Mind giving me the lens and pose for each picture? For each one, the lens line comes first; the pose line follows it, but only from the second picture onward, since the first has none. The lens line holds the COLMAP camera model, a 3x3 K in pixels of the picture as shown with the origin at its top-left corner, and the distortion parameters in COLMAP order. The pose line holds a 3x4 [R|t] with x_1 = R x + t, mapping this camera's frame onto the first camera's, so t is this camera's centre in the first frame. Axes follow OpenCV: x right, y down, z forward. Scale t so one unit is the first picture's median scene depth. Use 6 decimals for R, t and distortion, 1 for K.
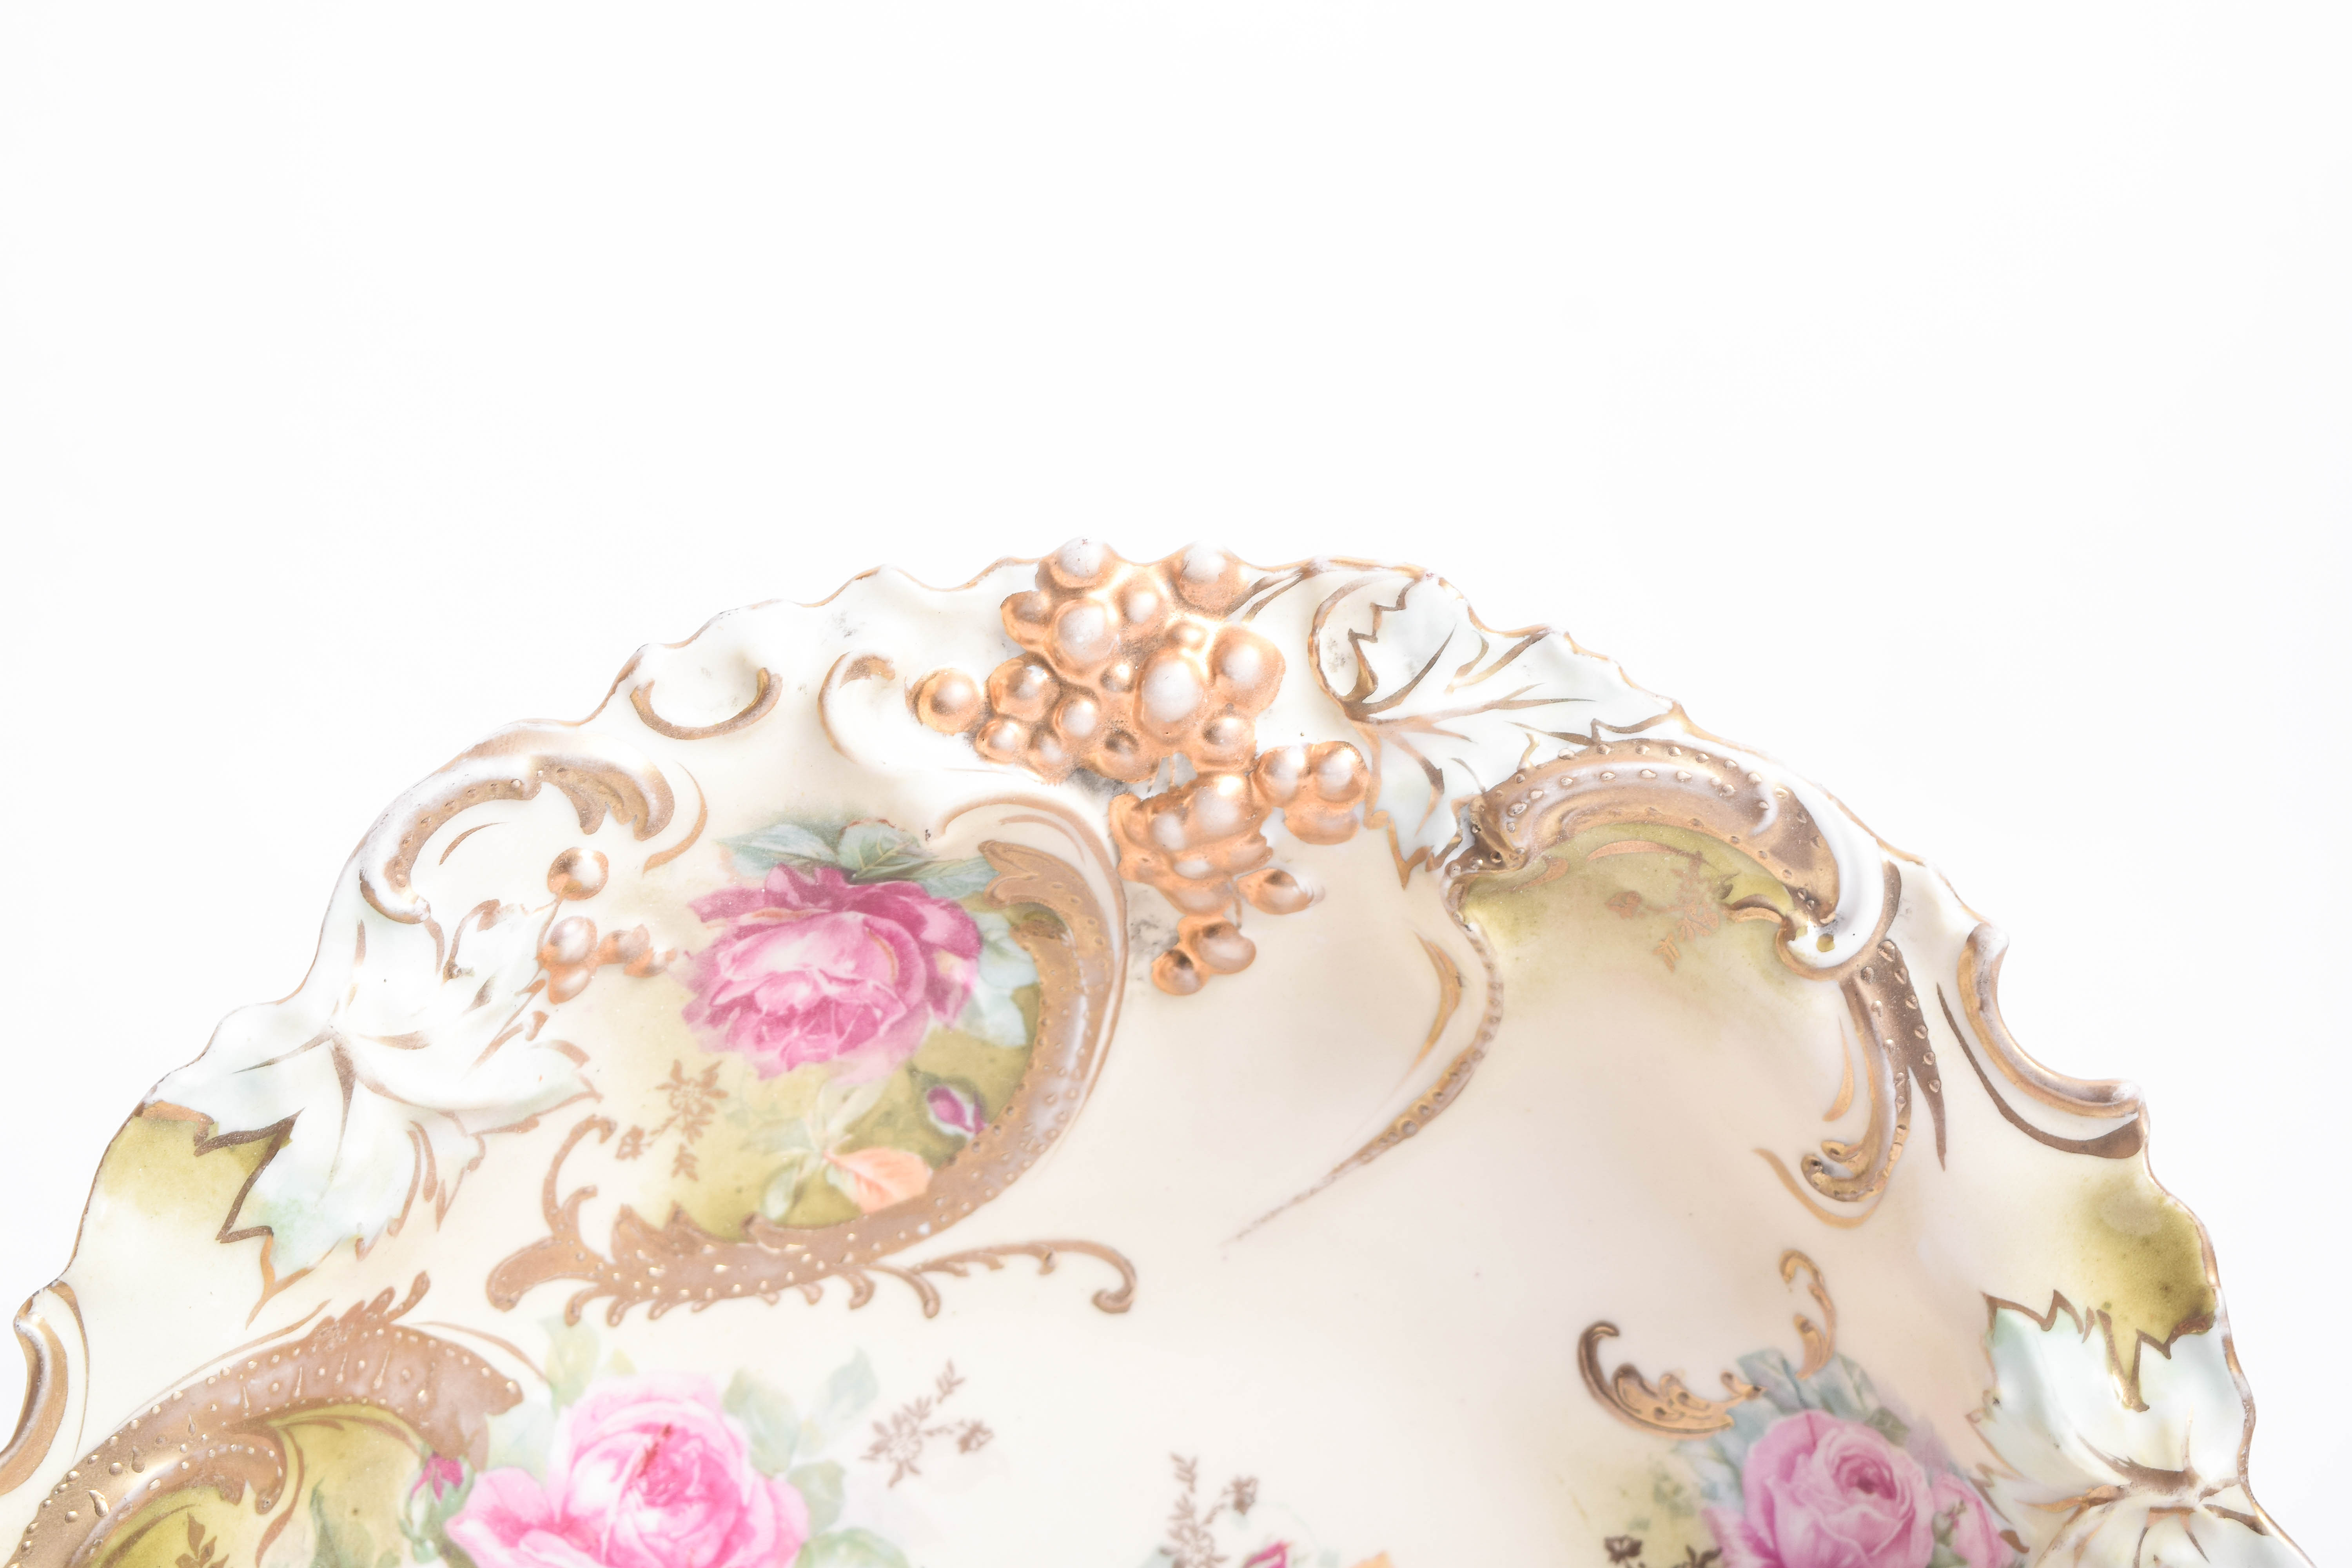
lens RADIAL K [[5260.5, 0, 1185.1], [0, 5260.5, 786.3], [0, 0, 1]] dist [-0.062820, 0.000000]
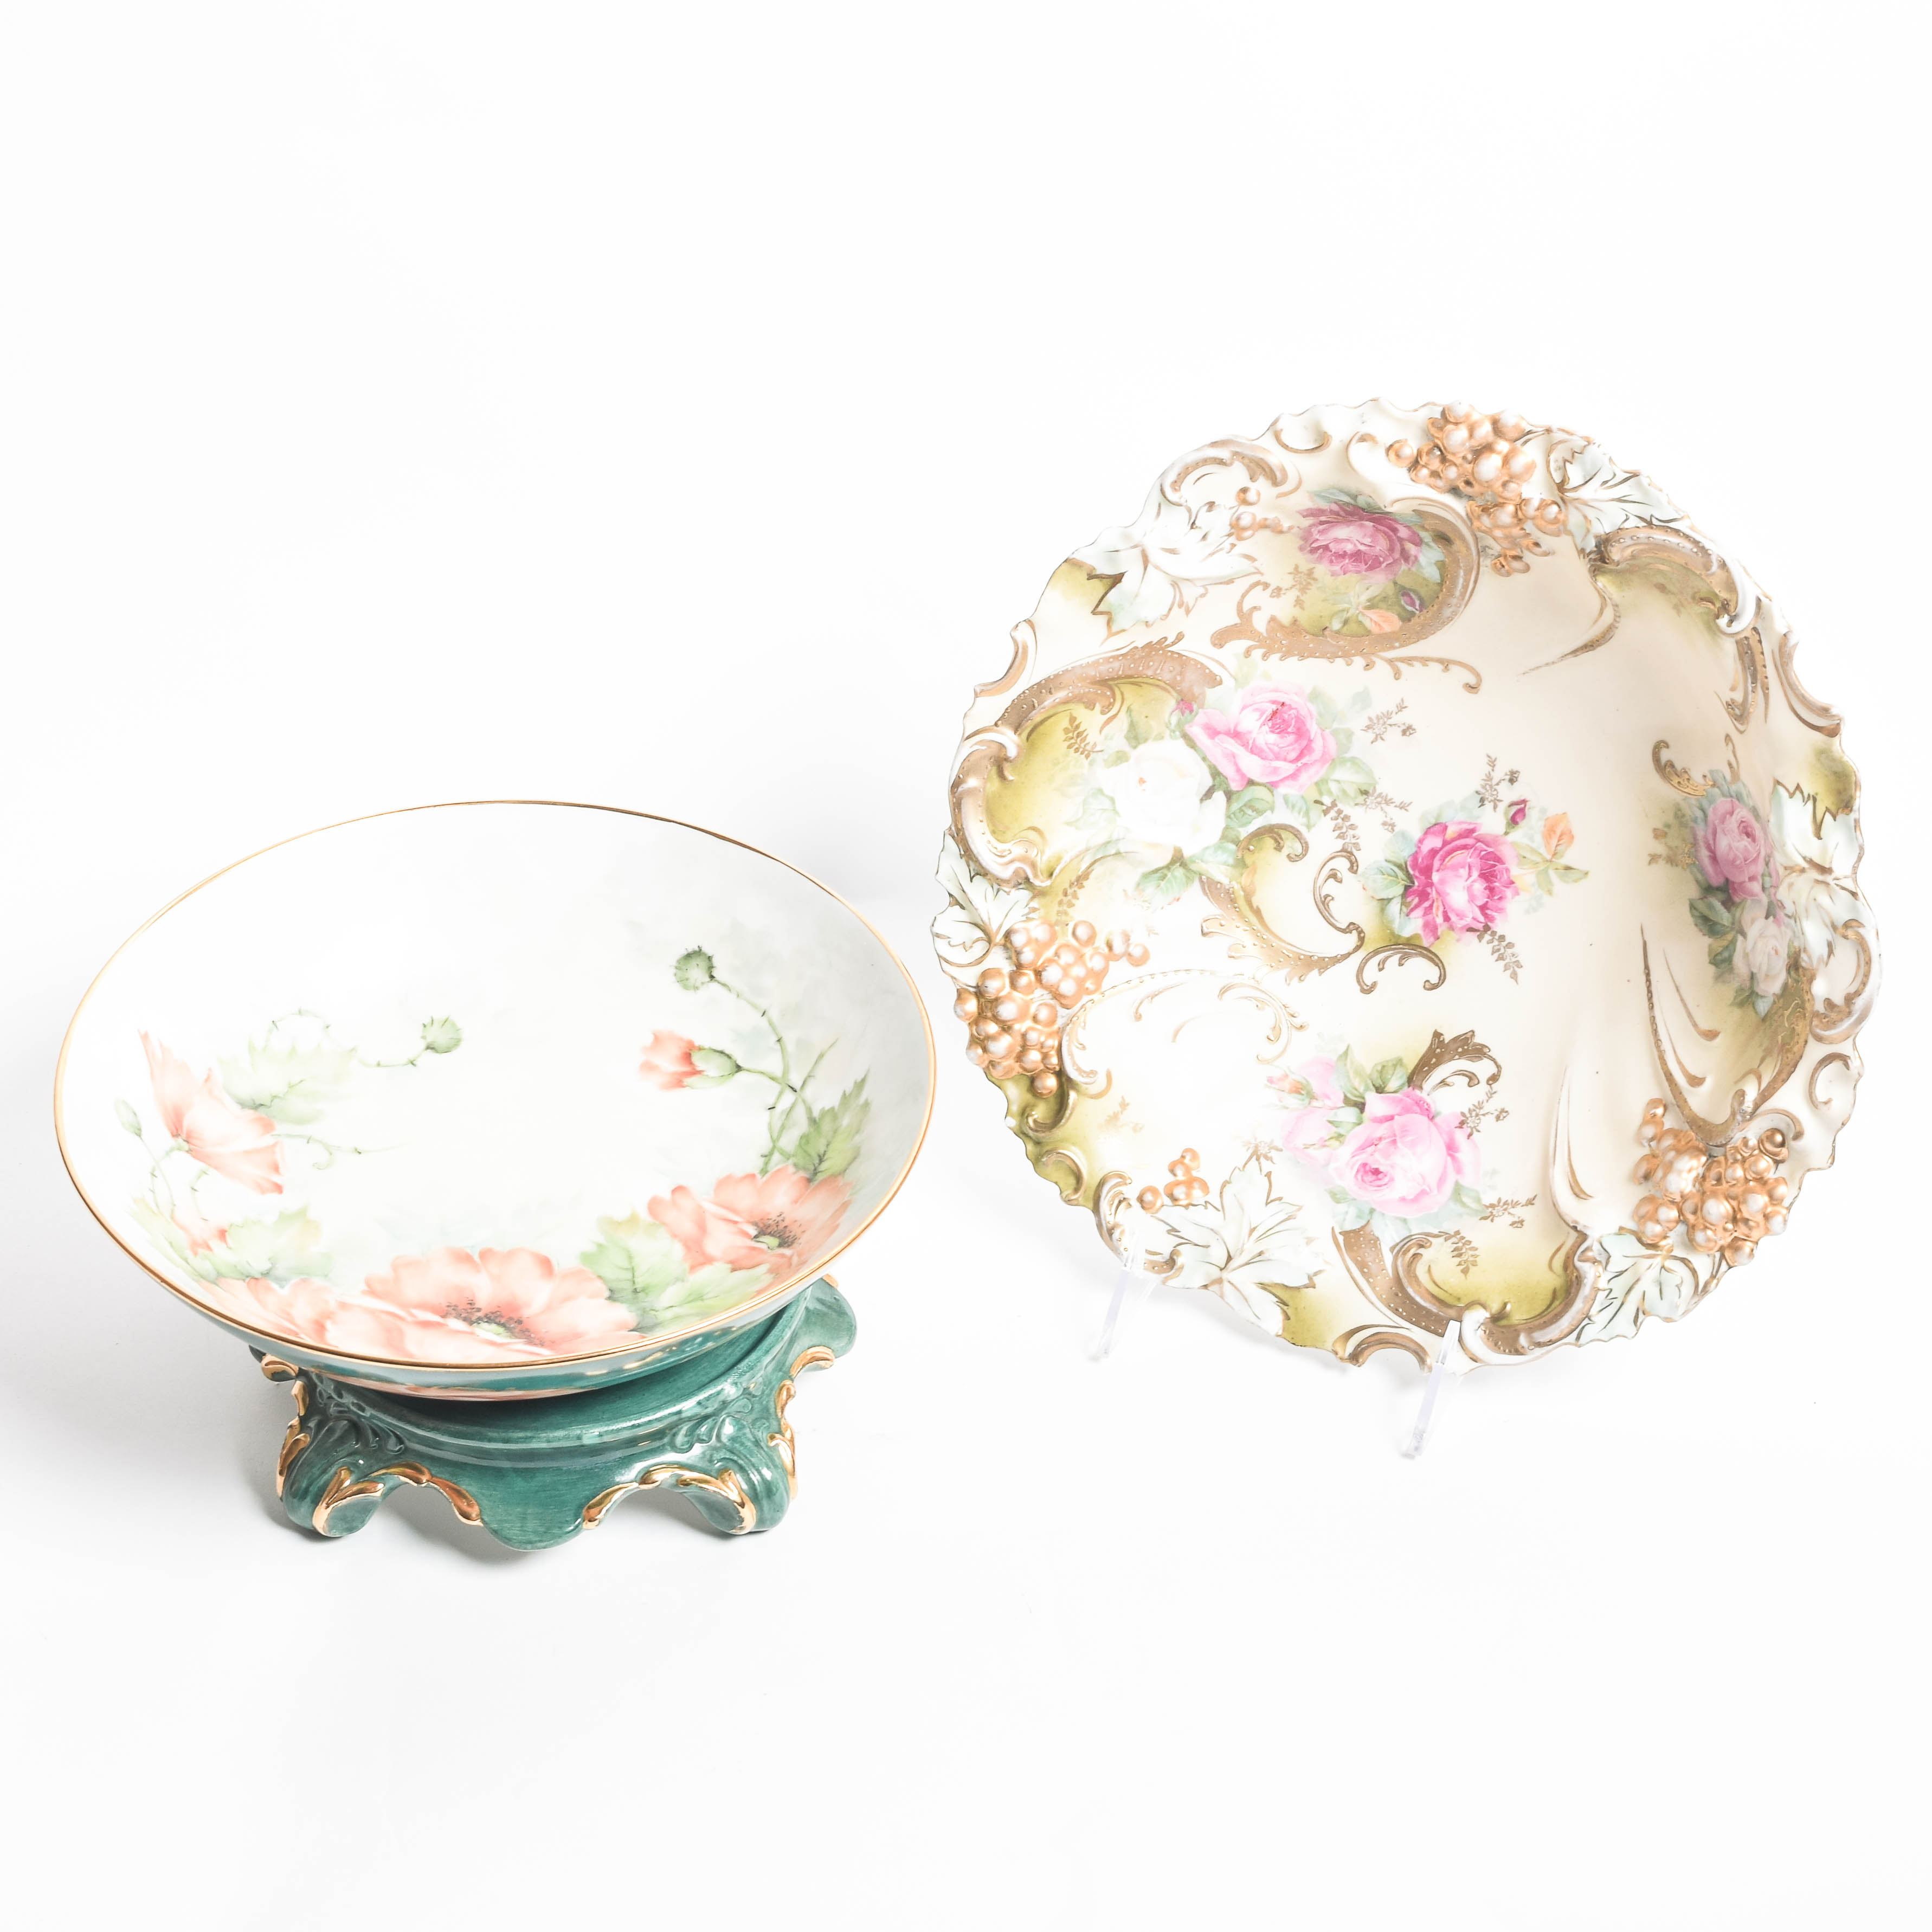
lens RADIAL K [[3765.2, 0, 960.3], [0, 3765.2, 971.4], [0, 0, 1]] dist [-0.071283, 0.000000]
pose [[0.913328, 0.226545, -0.338393, 0.406264], [-0.115182, 0.940753, 0.318931, -0.318138], [0.390597, -0.252311, 0.885310, -0.673644]]
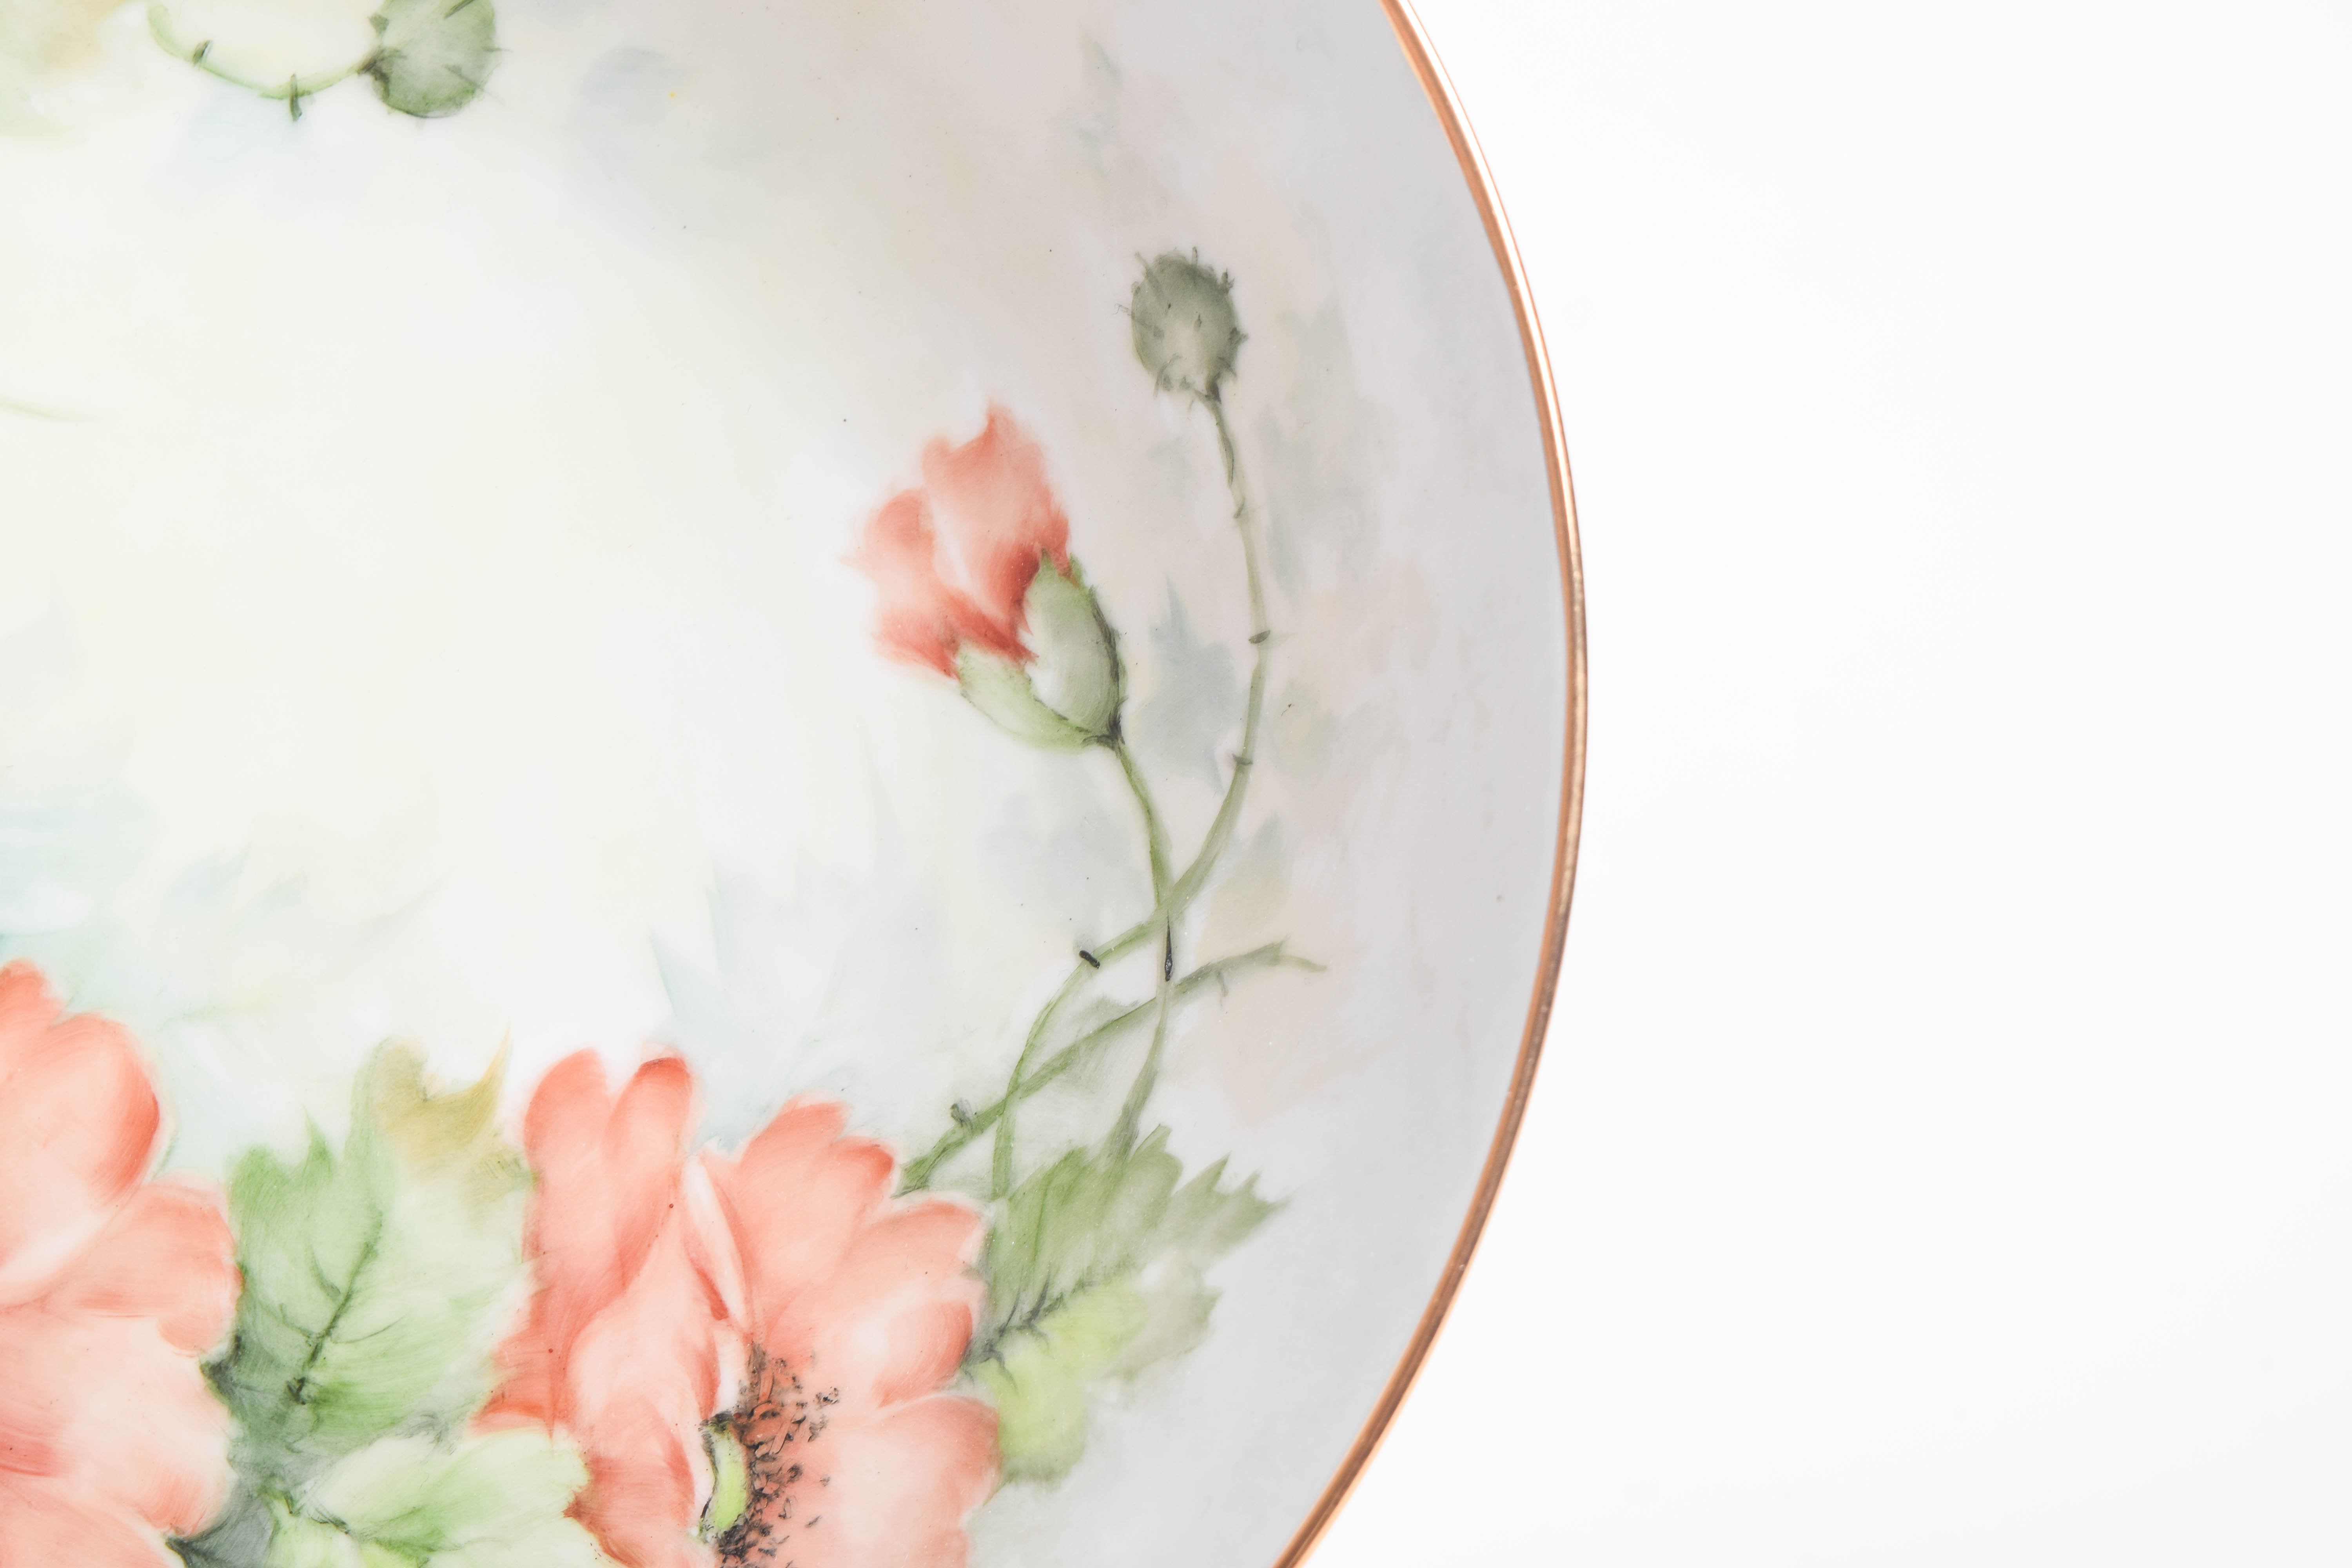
lens RADIAL K [[5260.5, 0, 1165.5], [0, 5260.5, 799.1], [0, 0, 1]] dist [-0.062820, 0.000000]
pose [[0.493512, 0.842934, -0.214262, -0.132350], [-0.236544, 0.367150, 0.899582, -0.371010], [0.836955, -0.393272, 0.380584, 0.623120]]
